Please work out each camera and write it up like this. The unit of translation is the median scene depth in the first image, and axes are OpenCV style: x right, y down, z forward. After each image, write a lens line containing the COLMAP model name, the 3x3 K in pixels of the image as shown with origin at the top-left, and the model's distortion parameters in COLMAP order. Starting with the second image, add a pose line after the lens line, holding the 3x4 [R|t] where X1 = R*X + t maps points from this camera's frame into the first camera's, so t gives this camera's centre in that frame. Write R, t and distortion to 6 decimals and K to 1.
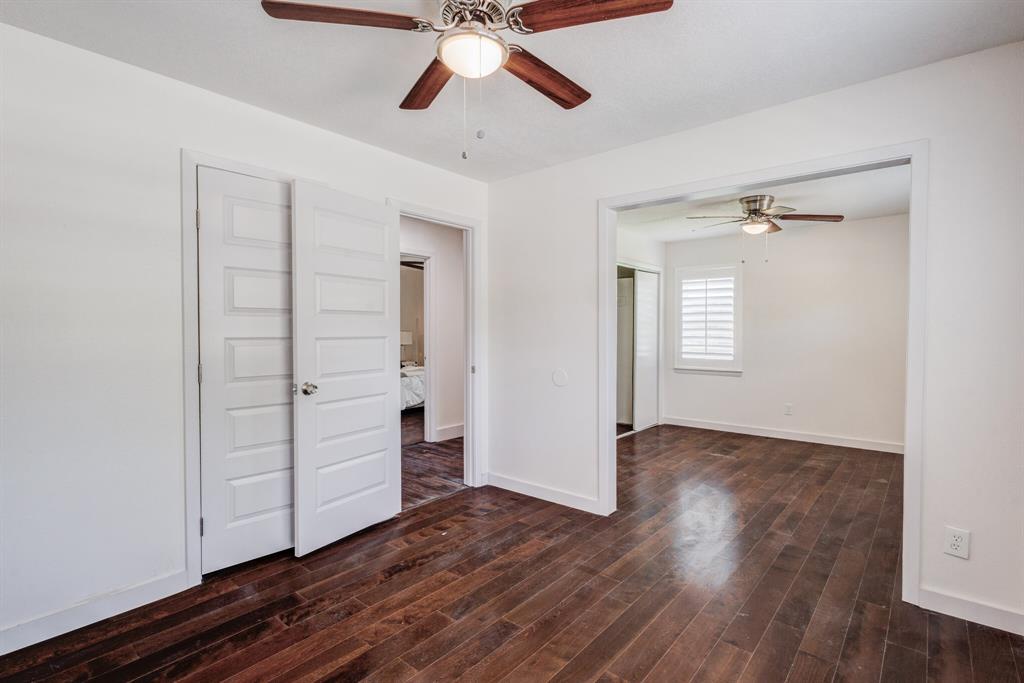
lens RADIAL K [[490.4, 0, 516.7], [0, 490.4, 337.3], [0, 0, 1]] dist [0.016082, 0.000220]
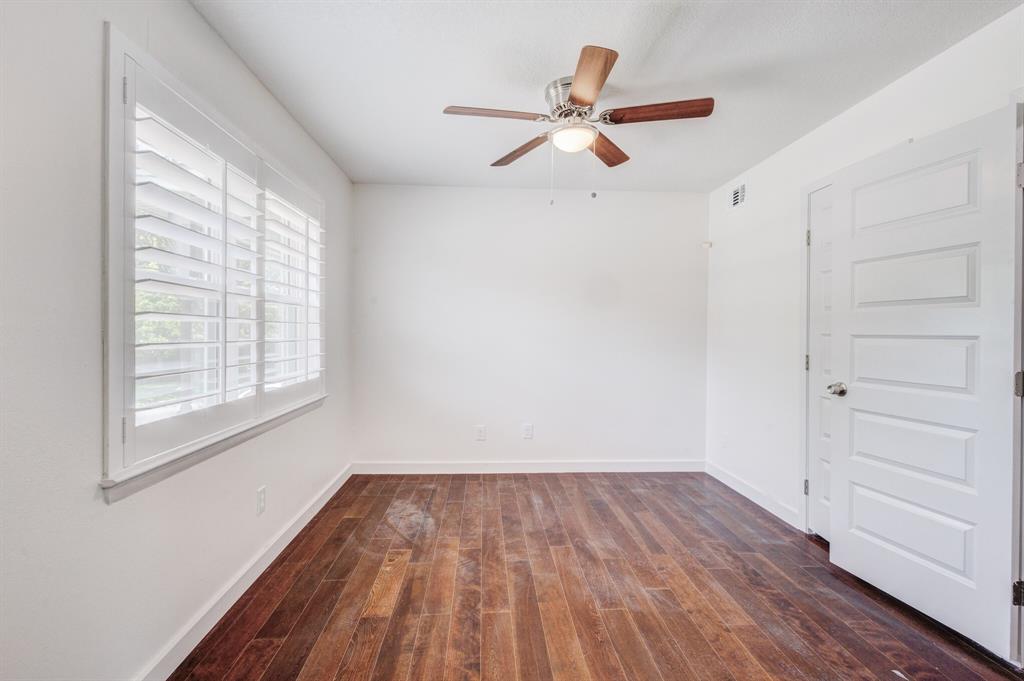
lens RADIAL K [[490.4, 0, 516.2], [0, 490.4, 337.2], [0, 0, 1]] dist [0.016082, 0.000220]
pose [[-0.724115, 0.004566, -0.689664, 0.345393], [-0.016007, 0.999597, 0.023424, -0.003350], [0.689494, 0.028001, -0.723750, 0.651156]]
